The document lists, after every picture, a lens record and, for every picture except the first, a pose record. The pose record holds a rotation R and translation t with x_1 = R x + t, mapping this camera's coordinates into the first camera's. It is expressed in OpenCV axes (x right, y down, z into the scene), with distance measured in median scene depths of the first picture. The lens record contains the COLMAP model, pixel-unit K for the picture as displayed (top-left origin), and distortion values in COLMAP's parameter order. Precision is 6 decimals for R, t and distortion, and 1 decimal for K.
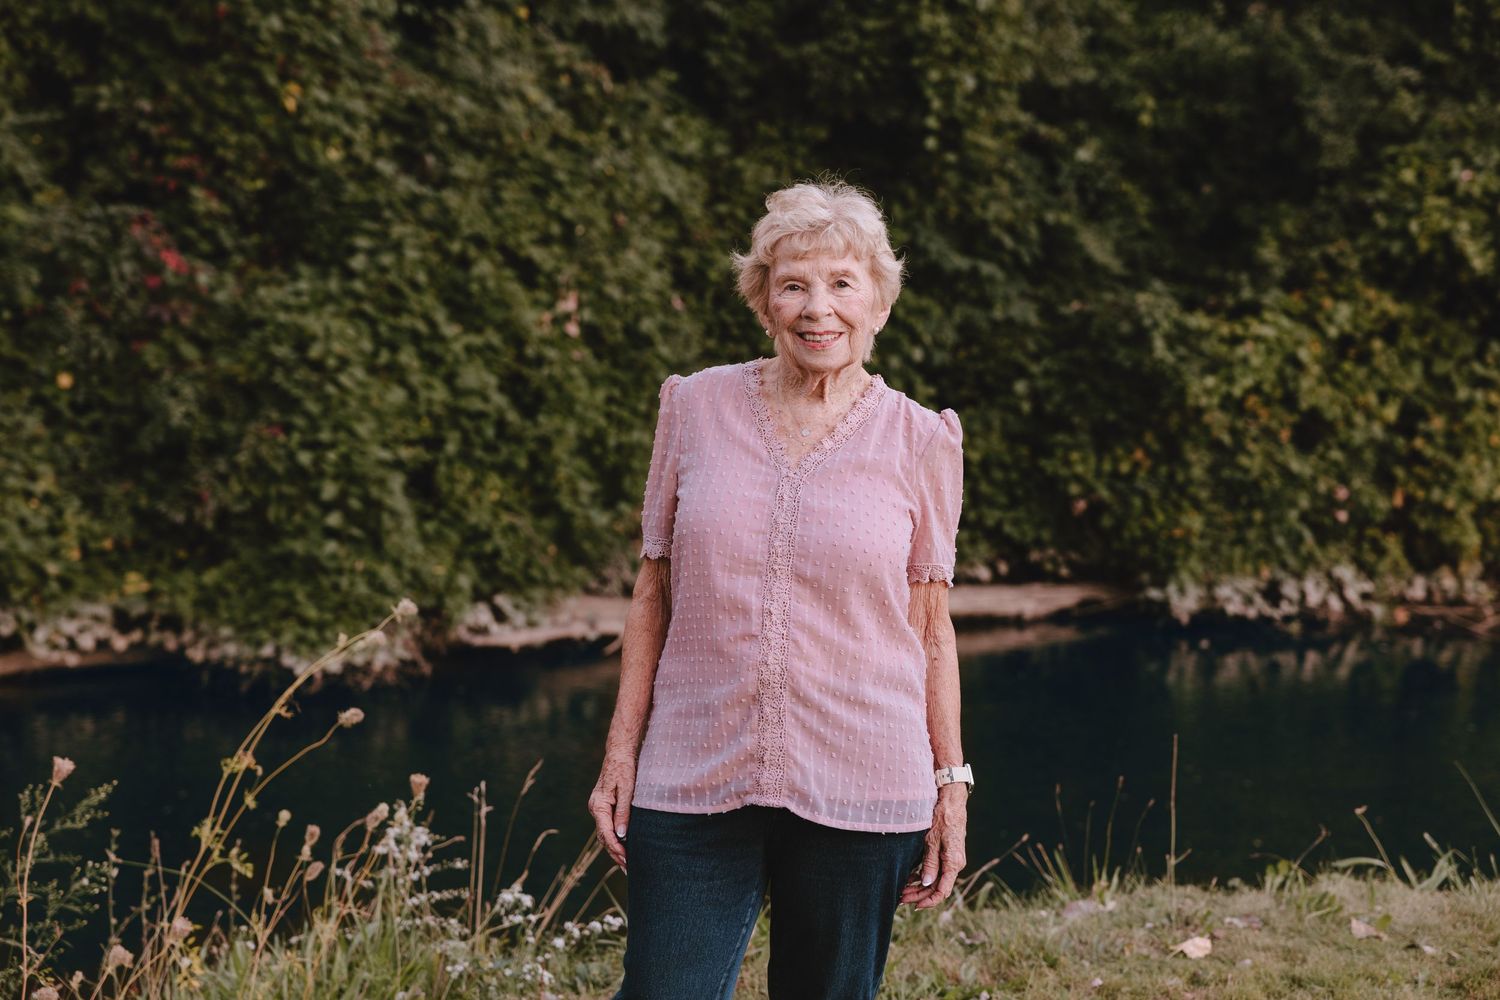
lens RADIAL K [[2815.0, 0, 750.0], [0, 2815.0, 500.0], [0, 0, 1]] dist [0.000968, 0.159417]
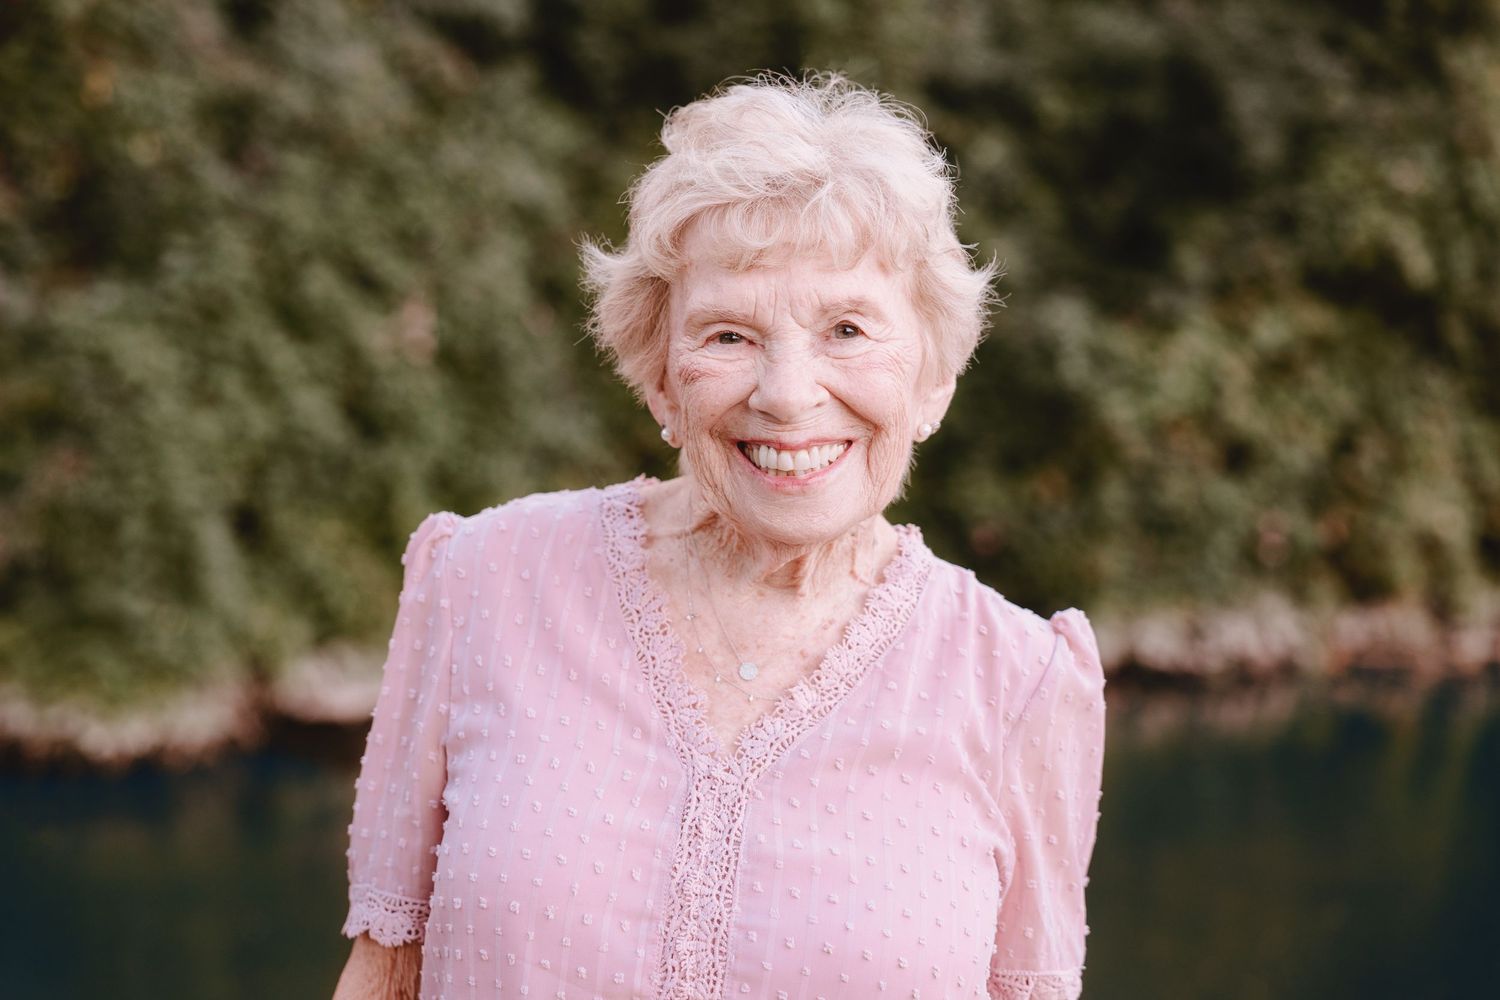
lens RADIAL K [[2777.0, 0, 750.0], [0, 2777.0, 500.0], [0, 0, 1]] dist [0.039724, -0.015095]
pose [[0.998915, -0.003632, 0.046421, -0.000043], [0.003735, 0.999991, -0.002133, -0.009659], [-0.046413, 0.002304, 0.998920, 0.112683]]
